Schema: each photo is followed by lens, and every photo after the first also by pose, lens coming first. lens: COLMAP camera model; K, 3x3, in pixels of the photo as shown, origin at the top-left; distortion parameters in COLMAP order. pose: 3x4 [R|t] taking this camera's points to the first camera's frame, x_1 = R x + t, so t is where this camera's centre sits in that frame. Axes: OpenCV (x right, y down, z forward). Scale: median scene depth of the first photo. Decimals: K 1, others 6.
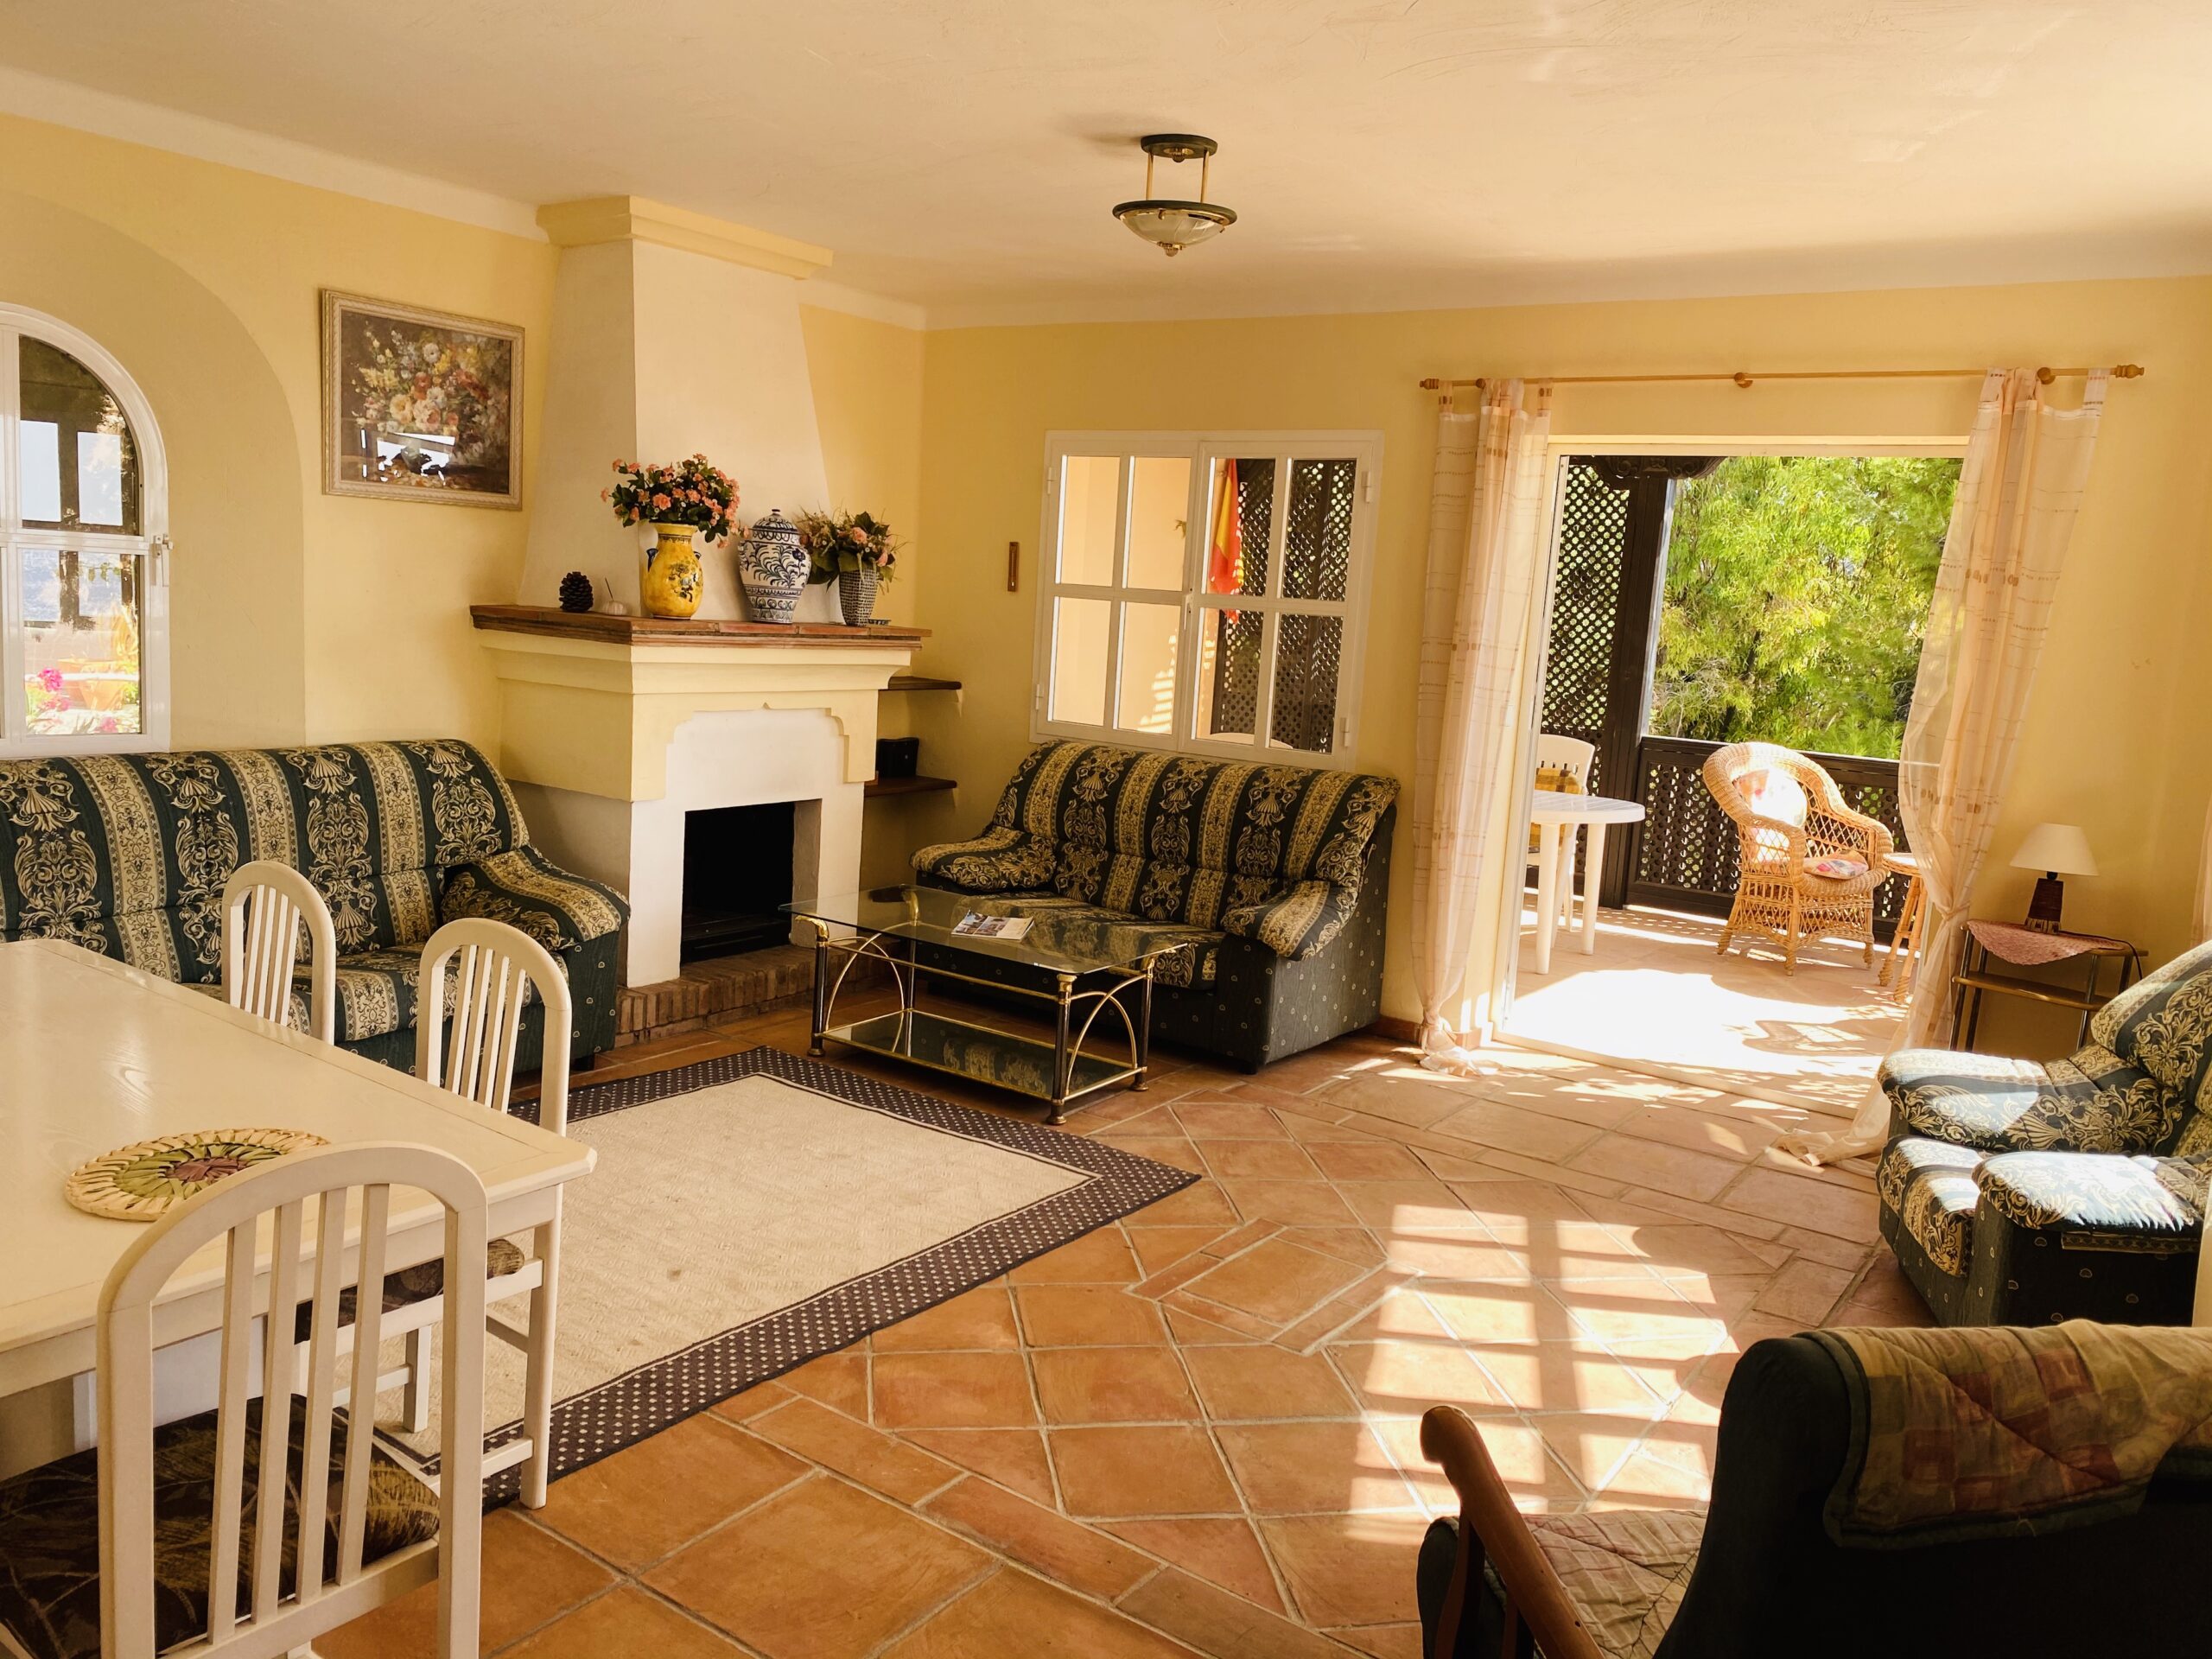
lens RADIAL K [[1667.6, 0, 1105.6], [0, 1667.6, 821.3], [0, 0, 1]] dist [0.006531, -0.022954]
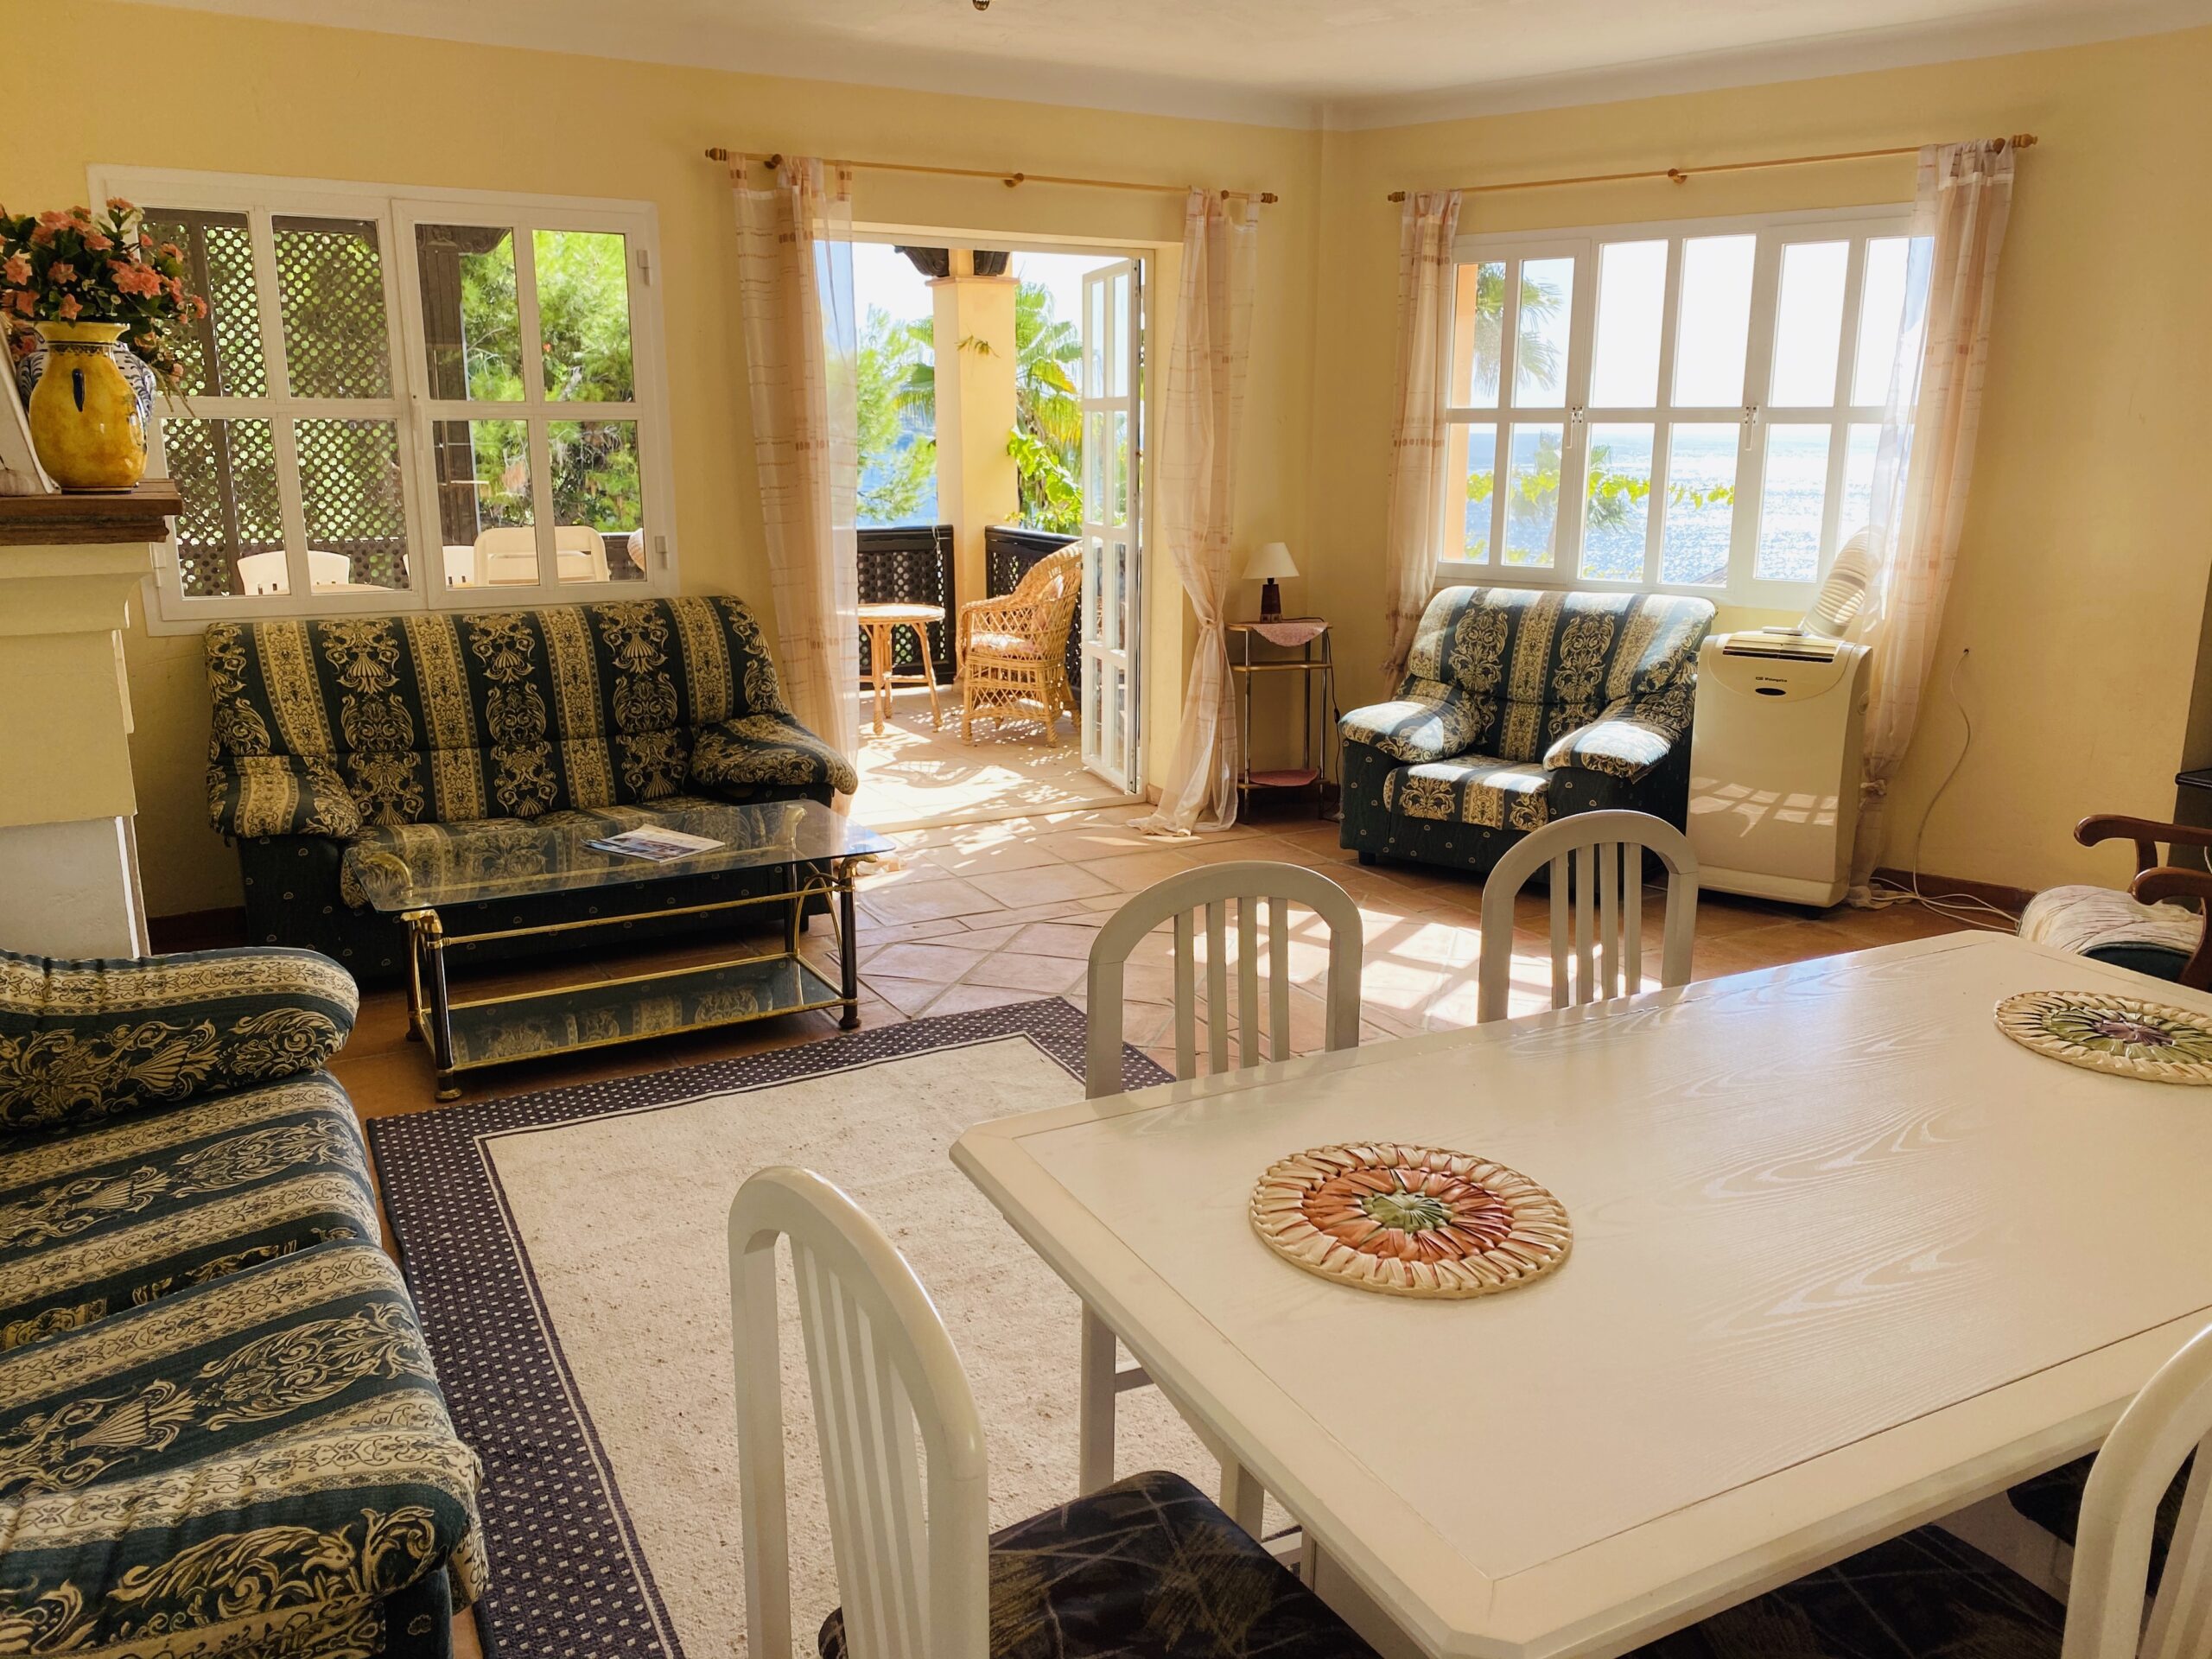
lens RADIAL K [[1667.6, 0, 1116.8], [0, 1667.6, 833.4], [0, 0, 1]] dist [0.006531, -0.022954]
pose [[0.429646, -0.266351, 0.862822, -0.617452], [0.153577, 0.963141, 0.220845, -0.076503], [-0.889842, 0.037624, 0.454715, 0.425760]]
